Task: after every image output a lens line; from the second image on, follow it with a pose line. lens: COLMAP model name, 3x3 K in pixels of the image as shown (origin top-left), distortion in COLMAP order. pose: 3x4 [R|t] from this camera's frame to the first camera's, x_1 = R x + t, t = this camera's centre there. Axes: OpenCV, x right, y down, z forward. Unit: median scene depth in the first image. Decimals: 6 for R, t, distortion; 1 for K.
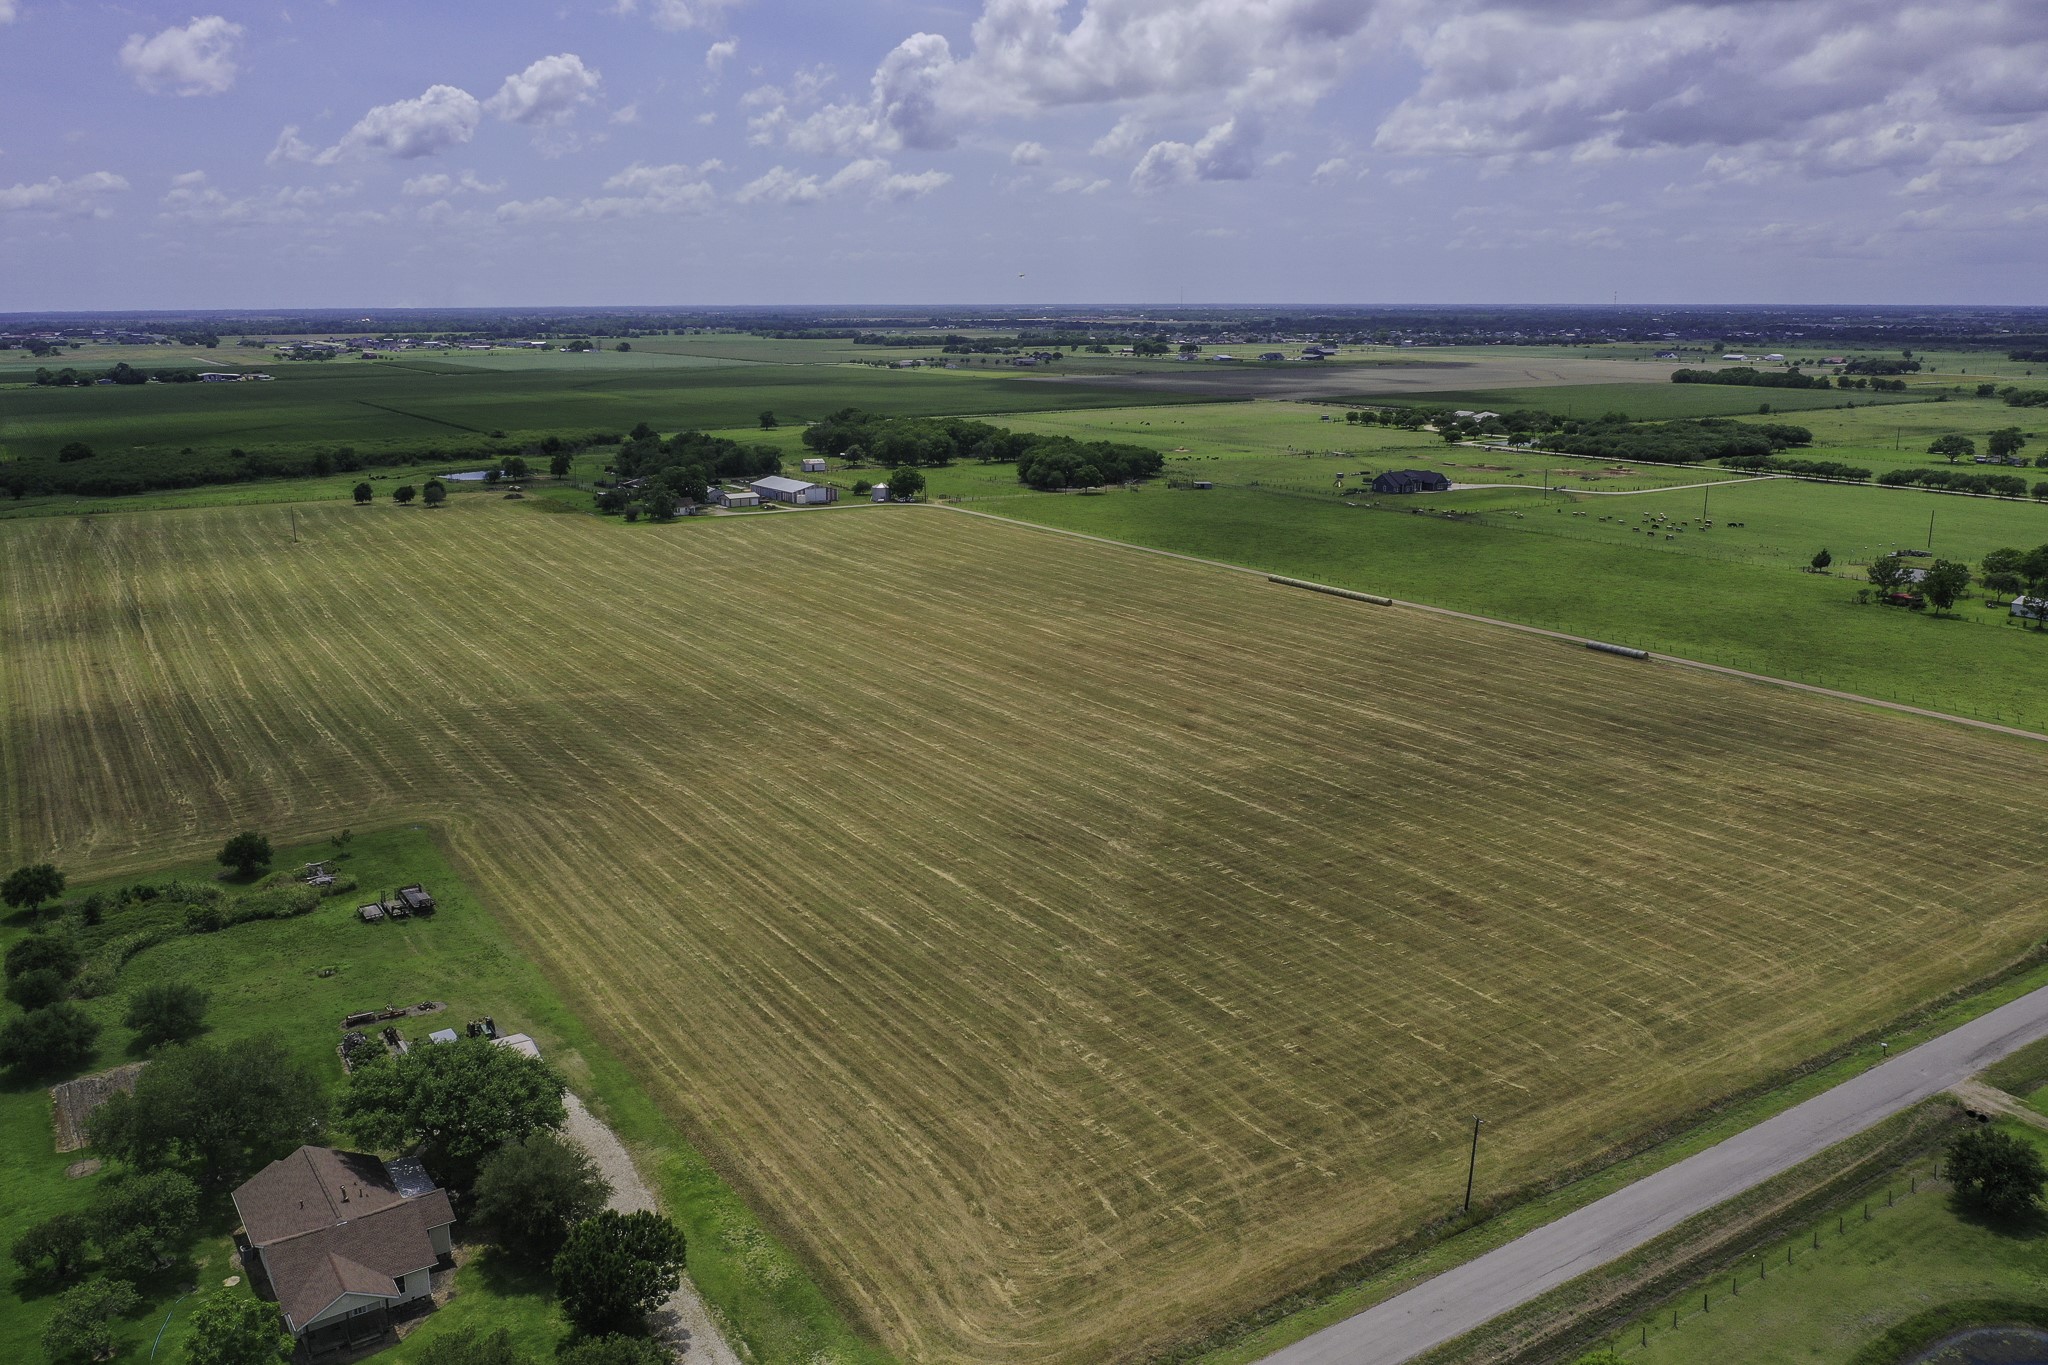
lens RADIAL K [[1591.9, 0, 1023.8], [0, 1591.9, 683.0], [0, 0, 1]] dist [-0.018111, -0.002686]
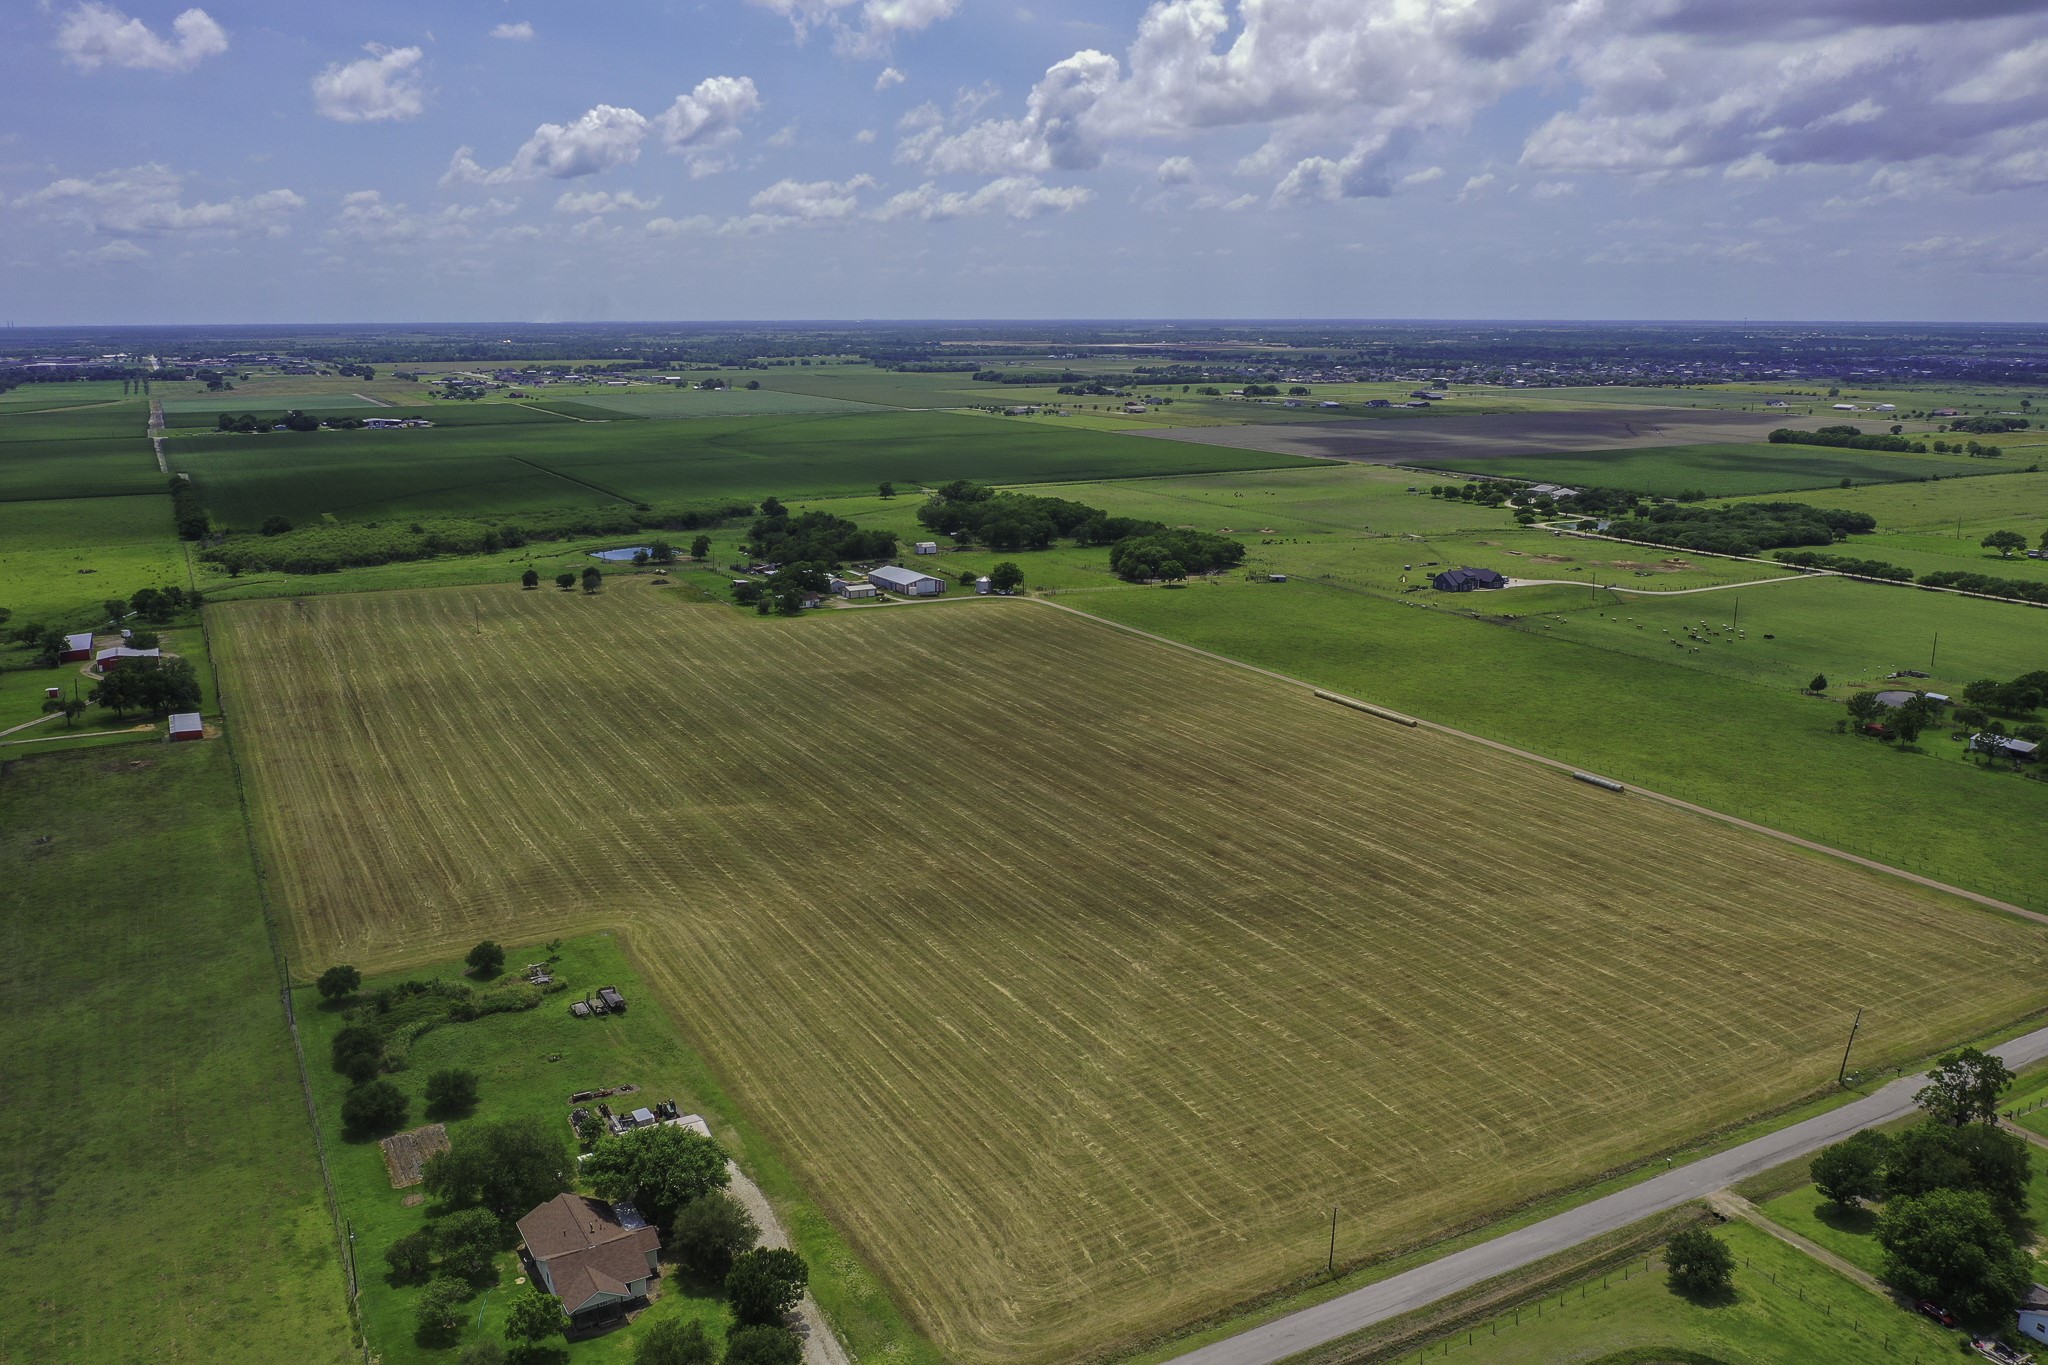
lens RADIAL K [[1591.9, 0, 1021.9], [0, 1591.9, 686.9], [0, 0, 1]] dist [-0.018111, -0.002686]
pose [[0.997094, 0.017960, -0.074031, 0.055705], [-0.018355, 0.999821, -0.004668, -0.117984], [0.073934, 0.006013, 0.997245, -0.297262]]
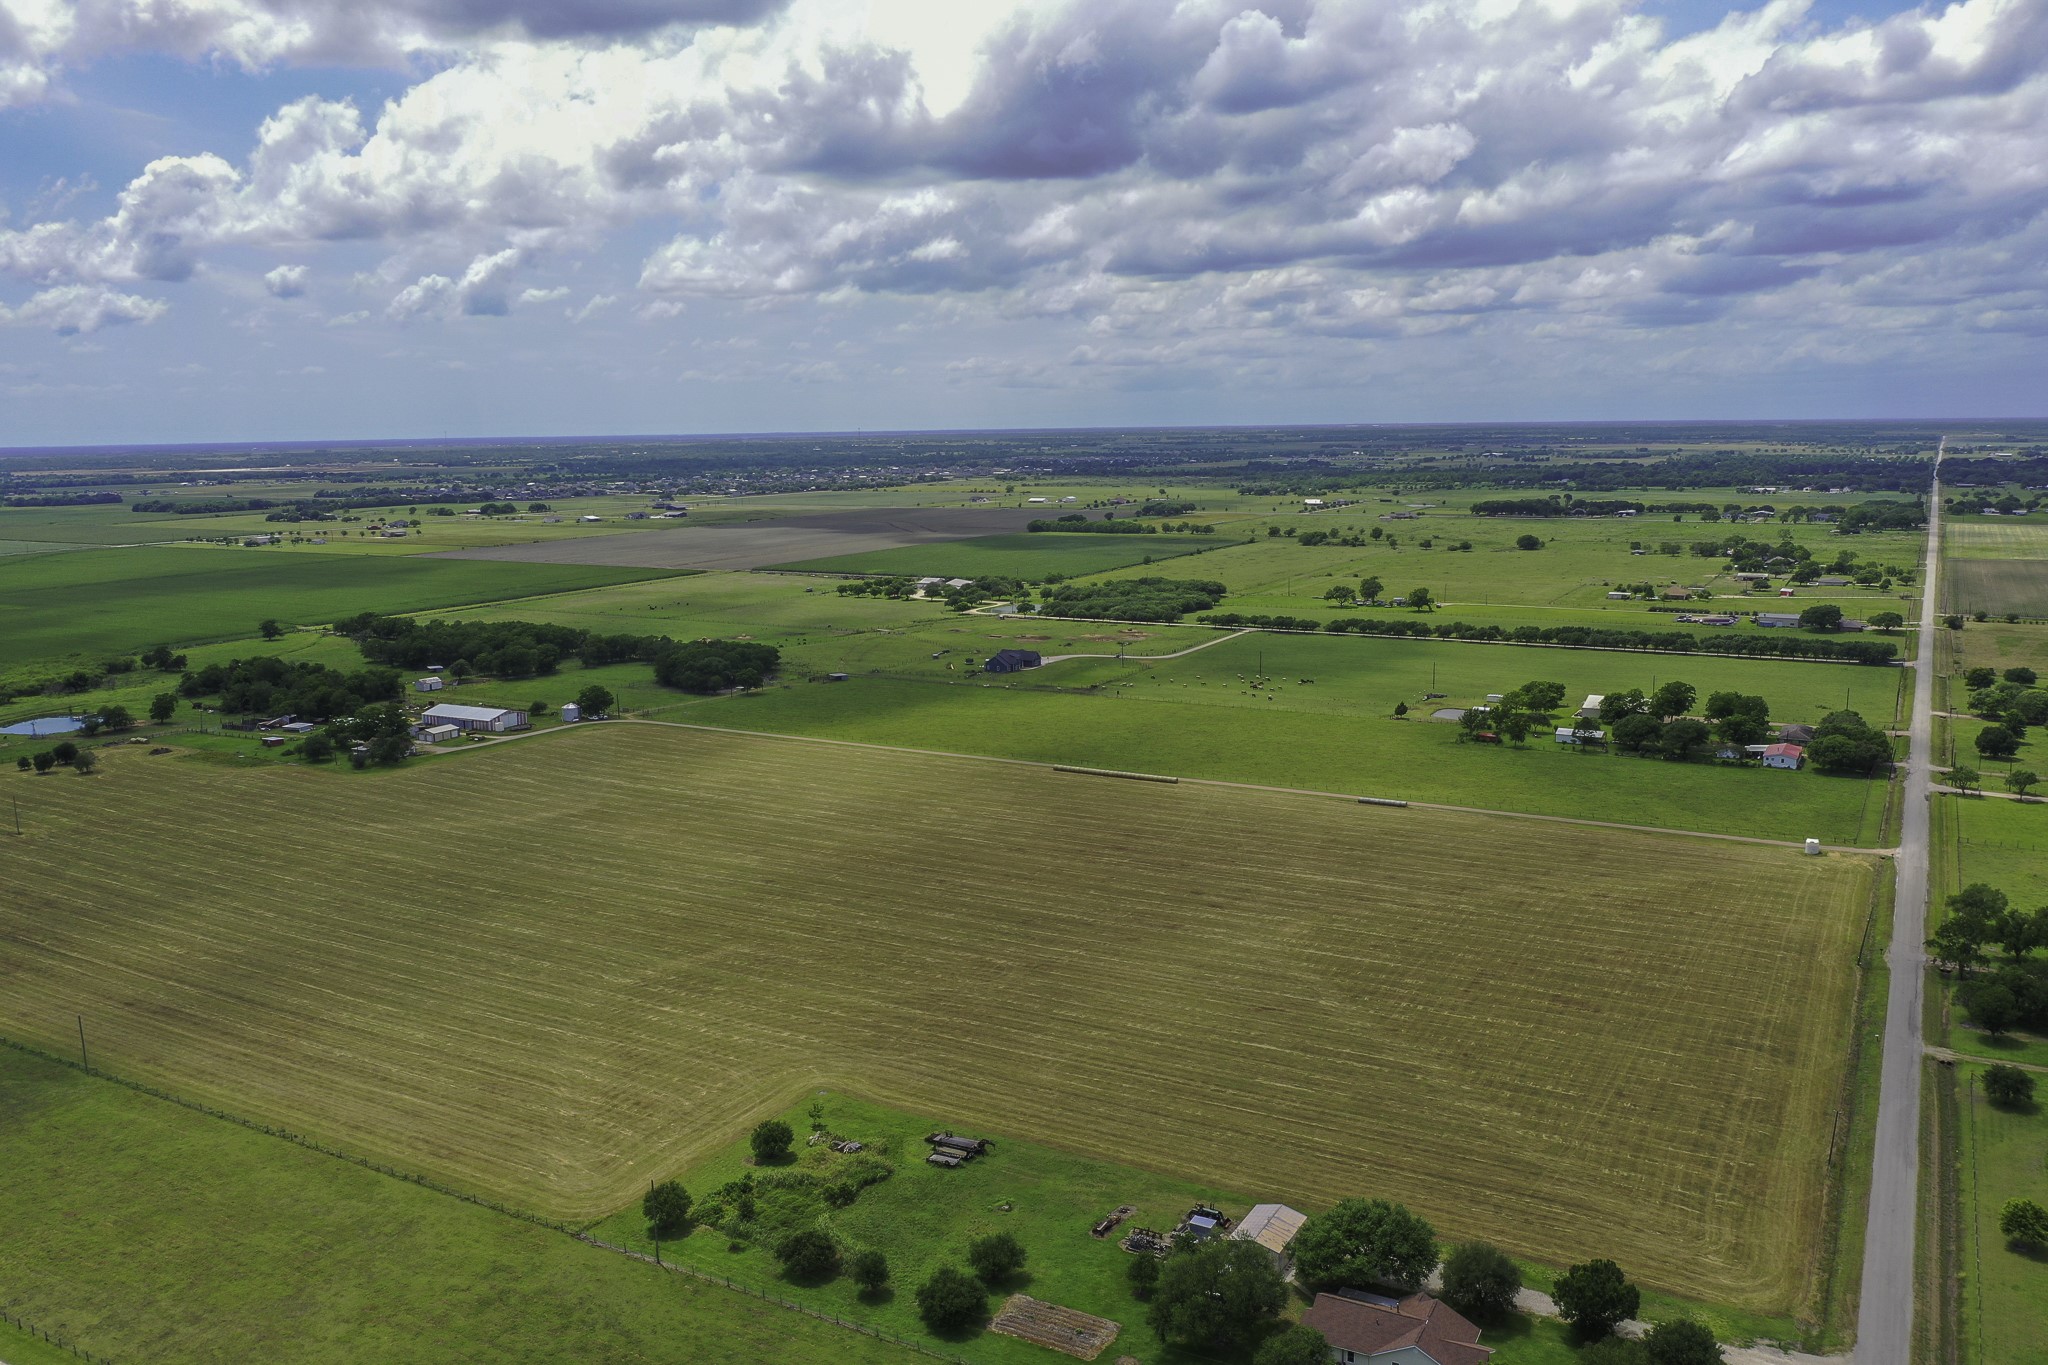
lens RADIAL K [[1591.9, 0, 1011.6], [0, 1591.9, 678.5], [0, 0, 1]] dist [-0.018111, -0.002686]
pose [[0.892453, -0.083689, 0.443310, -0.787806], [0.119180, 0.991470, -0.052757, -0.141360], [-0.435113, 0.099917, 0.894815, -0.160947]]
